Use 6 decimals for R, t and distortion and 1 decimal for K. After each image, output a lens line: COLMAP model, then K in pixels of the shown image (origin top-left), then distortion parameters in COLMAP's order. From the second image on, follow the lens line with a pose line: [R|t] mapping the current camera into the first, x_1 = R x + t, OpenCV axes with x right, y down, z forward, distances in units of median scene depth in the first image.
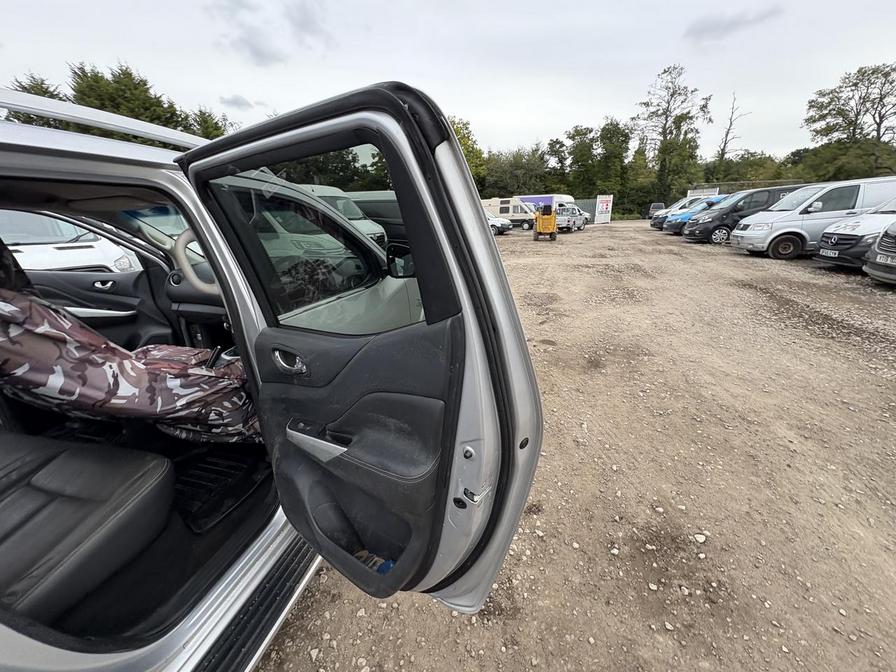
lens RADIAL K [[357.2, 0, 449.9], [0, 357.2, 336.9], [0, 0, 1]] dist [0.004588, -0.001371]
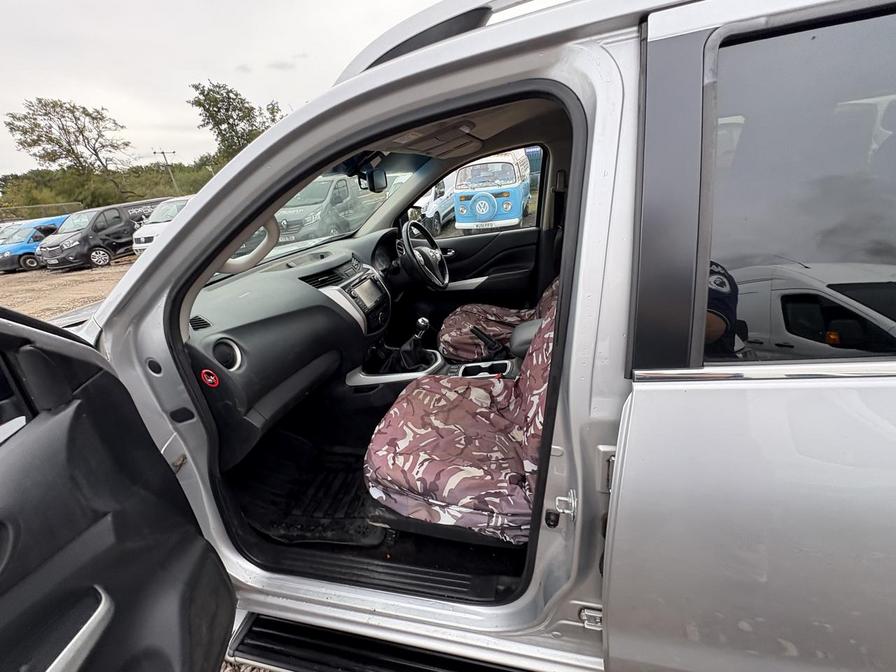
lens RADIAL K [[357.2, 0, 448.3], [0, 357.2, 336.7], [0, 0, 1]] dist [0.004588, -0.001371]
pose [[-0.011480, -0.375519, 0.926744, -0.113504], [0.436610, 0.831905, 0.342499, -0.020929], [-0.899578, 0.408557, 0.154405, 0.074549]]
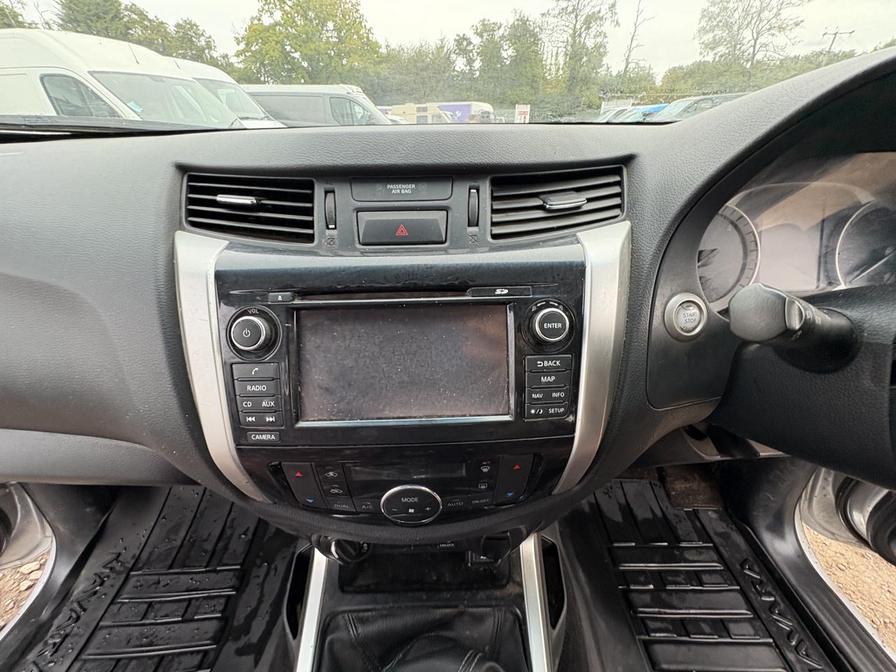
lens RADIAL K [[357.2, 0, 447.2], [0, 357.2, 333.0], [0, 0, 1]] dist [0.004588, -0.001371]
pose [[0.965661, -0.116503, 0.232220, -0.053447], [0.071440, 0.978437, 0.193799, -0.015375], [-0.249791, -0.170554, 0.953161, 0.082983]]
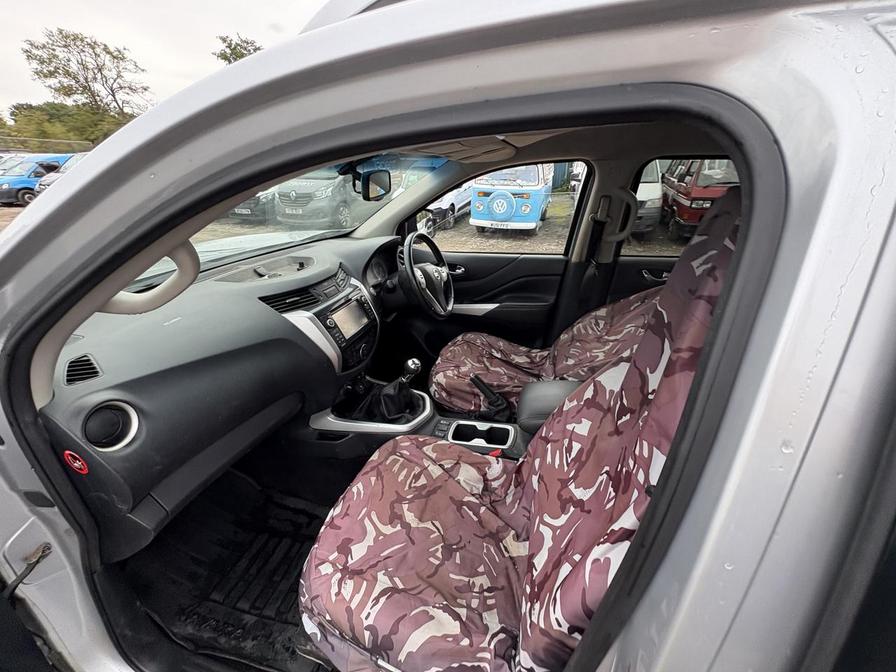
lens RADIAL K [[357.2, 0, 448.5], [0, 357.2, 336.8], [0, 0, 1]] dist [0.004588, -0.001371]
pose [[0.035979, -0.398238, 0.916576, -0.098400], [0.320756, 0.873246, 0.366821, -0.023967], [-0.946478, 0.280799, 0.159156, 0.073202]]
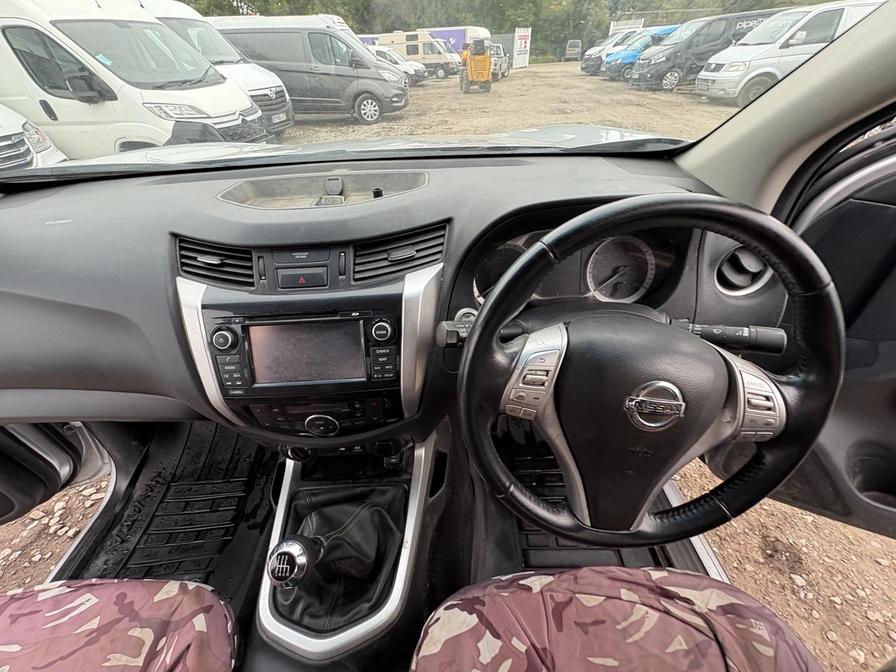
lens RADIAL K [[357.2, 0, 448.5], [0, 357.2, 332.1], [0, 0, 1]] dist [0.004588, -0.001371]
pose [[0.962687, -0.170851, 0.209867, -0.047801], [0.095465, 0.940056, 0.327384, -0.020191], [-0.253221, -0.295134, 0.921290, 0.071257]]
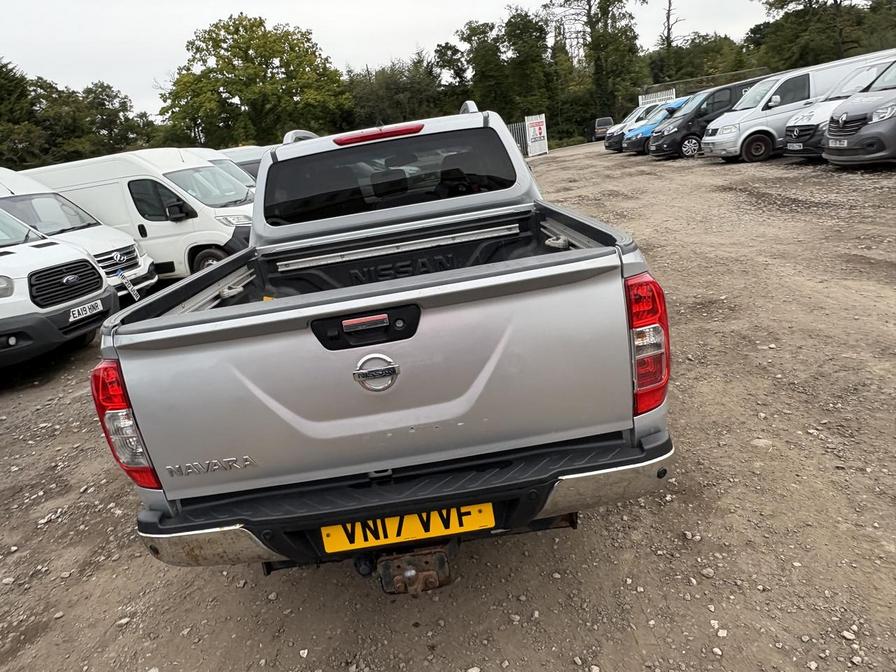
lens RADIAL K [[604.5, 0, 441.7], [0, 604.5, 338.4], [0, 0, 1]] dist [-0.004543, 0.008425]
pose [[0.958828, -0.193201, 0.208141, -0.094173], [0.204085, 0.978432, -0.031942, 0.042488], [-0.197481, 0.073105, 0.977577, -0.118628]]
